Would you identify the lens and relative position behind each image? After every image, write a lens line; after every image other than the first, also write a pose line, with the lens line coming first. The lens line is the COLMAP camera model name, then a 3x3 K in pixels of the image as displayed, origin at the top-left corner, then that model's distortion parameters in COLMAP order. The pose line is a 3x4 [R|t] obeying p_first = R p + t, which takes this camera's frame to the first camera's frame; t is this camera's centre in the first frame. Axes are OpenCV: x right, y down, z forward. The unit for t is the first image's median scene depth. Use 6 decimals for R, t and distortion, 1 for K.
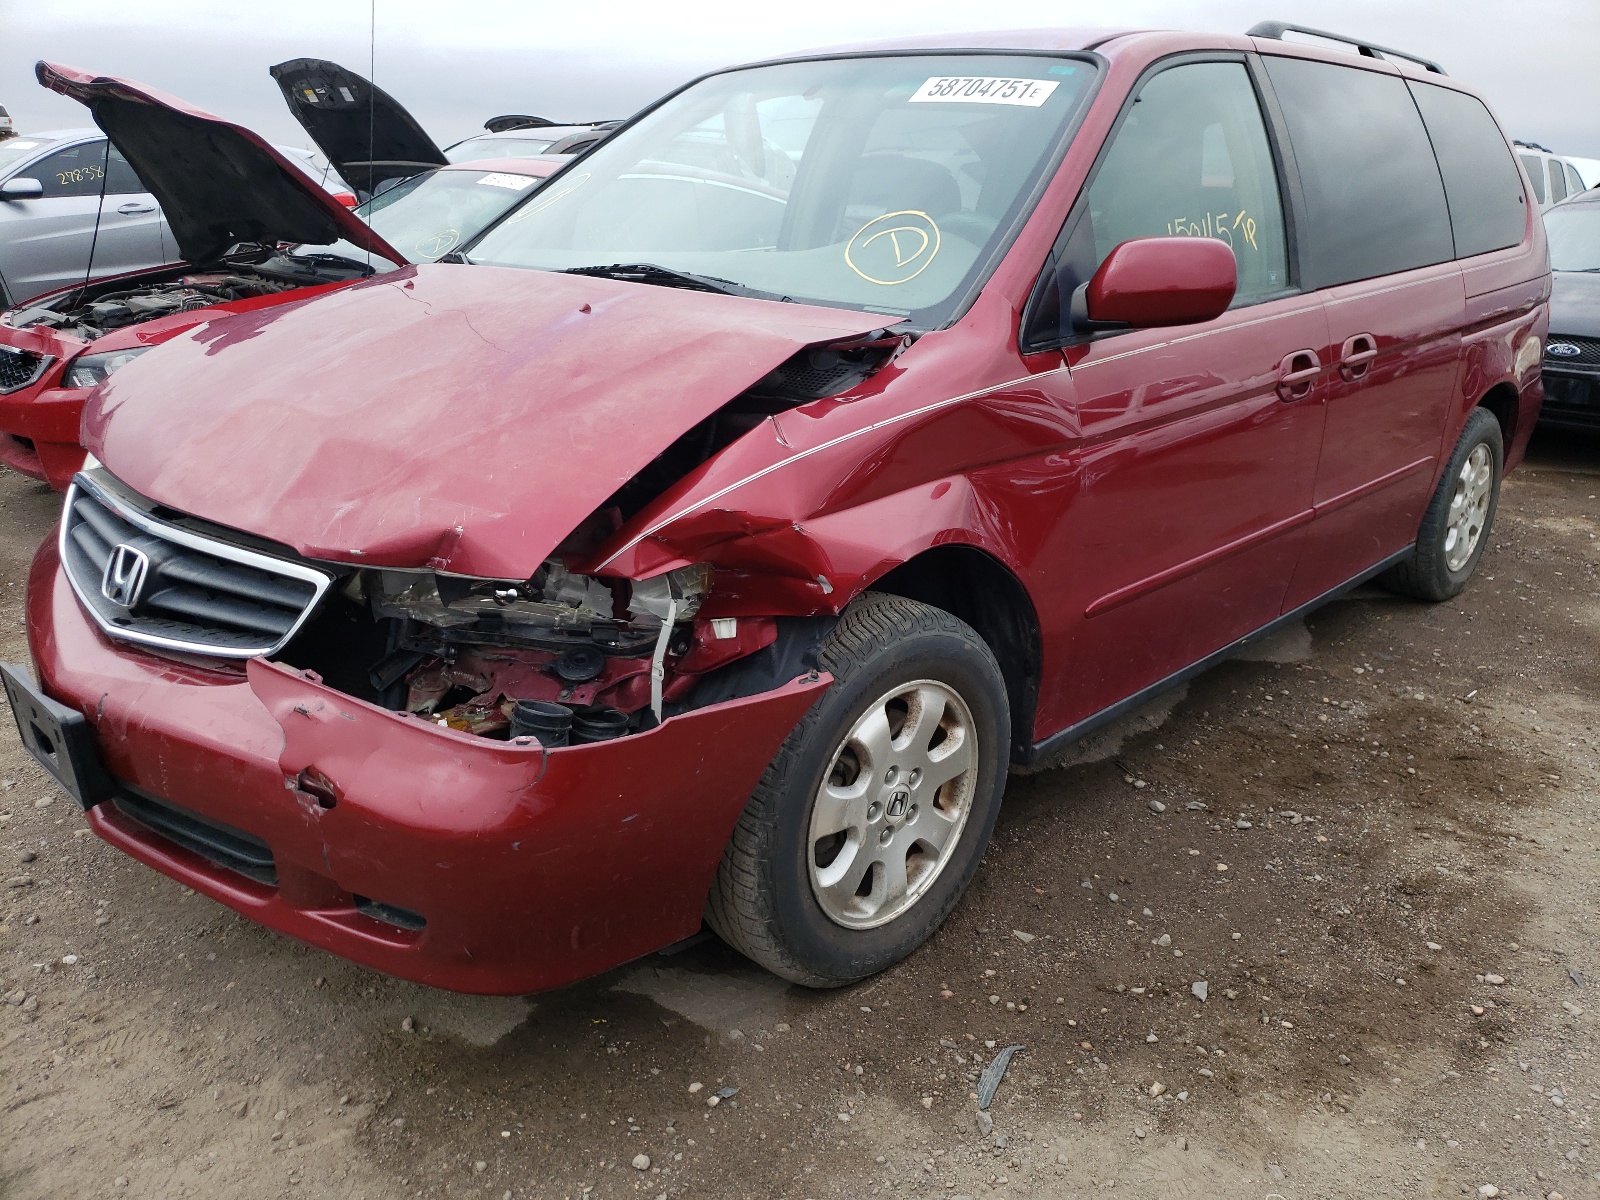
lens RADIAL K [[1102.2, 0, 800.0], [0, 1102.2, 600.0], [0, 0, 1]] dist [0.022518, -0.005648]
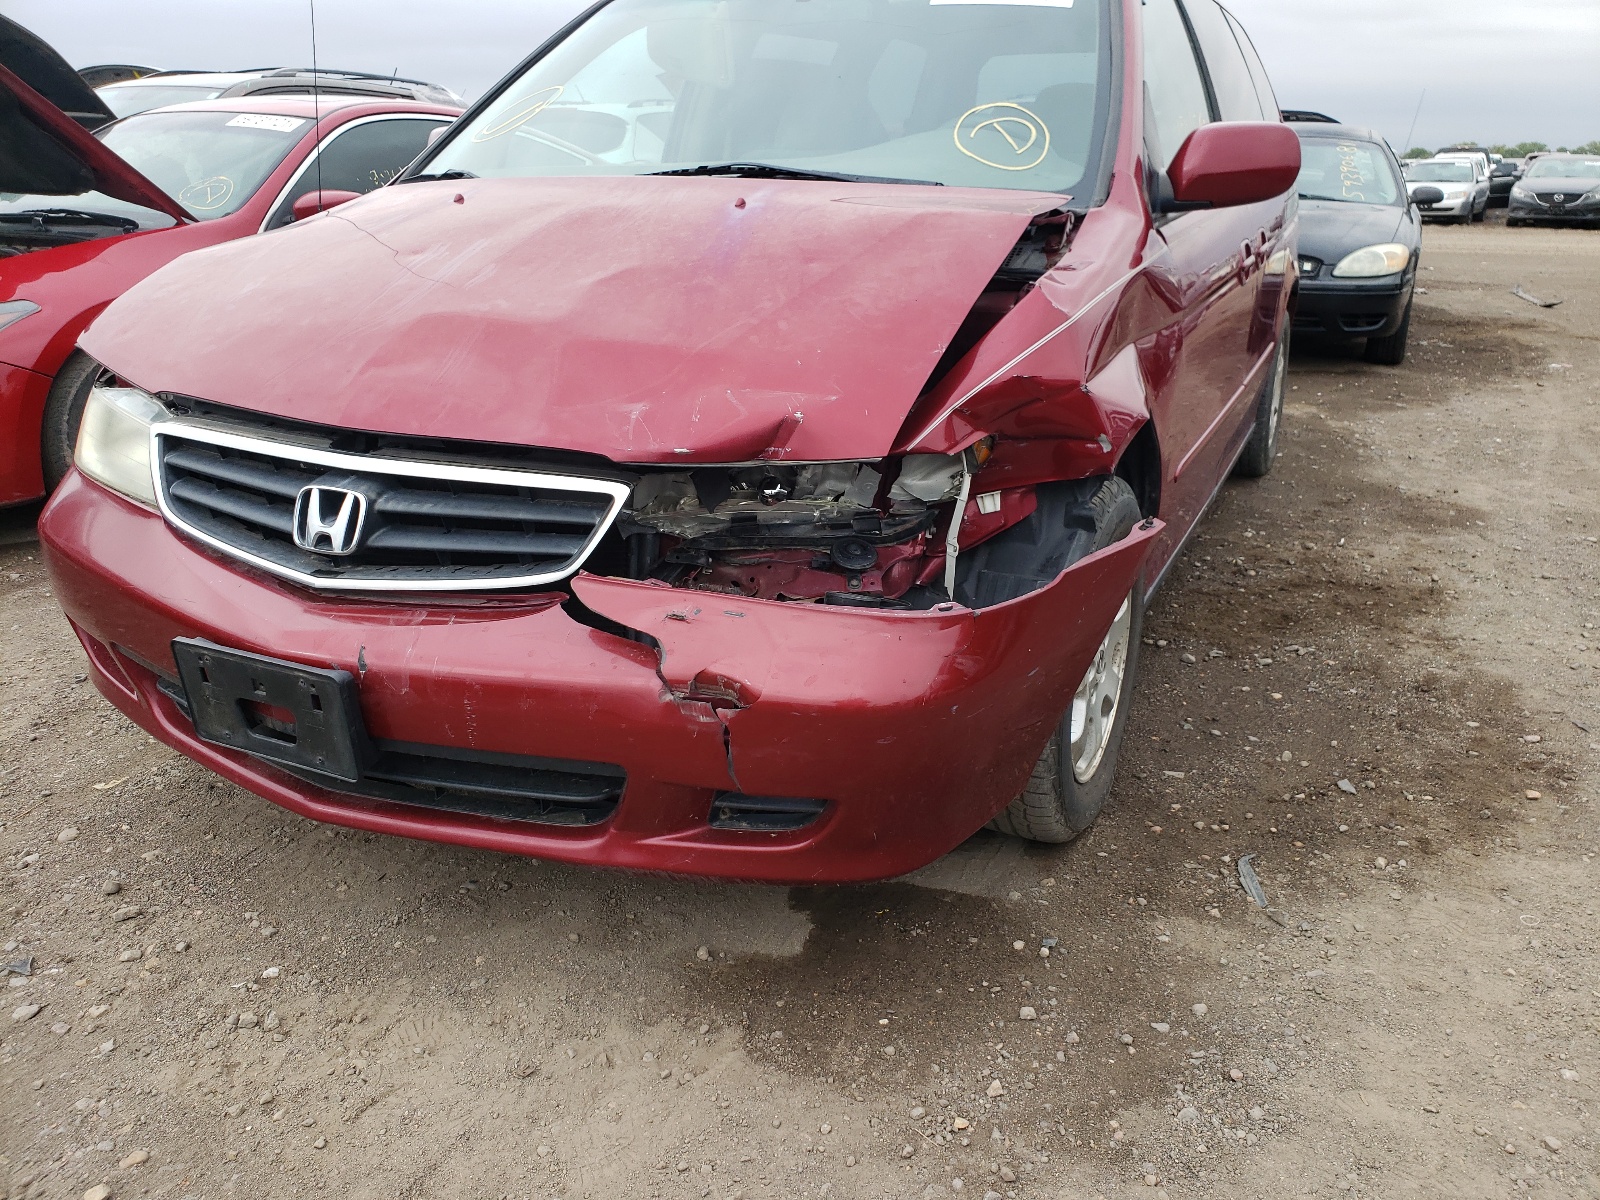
lens RADIAL K [[1102.2, 0, 800.0], [0, 1102.2, 600.0], [0, 0, 1]] dist [0.022518, -0.005648]
pose [[0.957011, -0.128087, 0.260237, -0.499908], [0.119567, 0.991647, 0.048381, 0.043782], [-0.264260, -0.015186, 0.964332, 0.057647]]
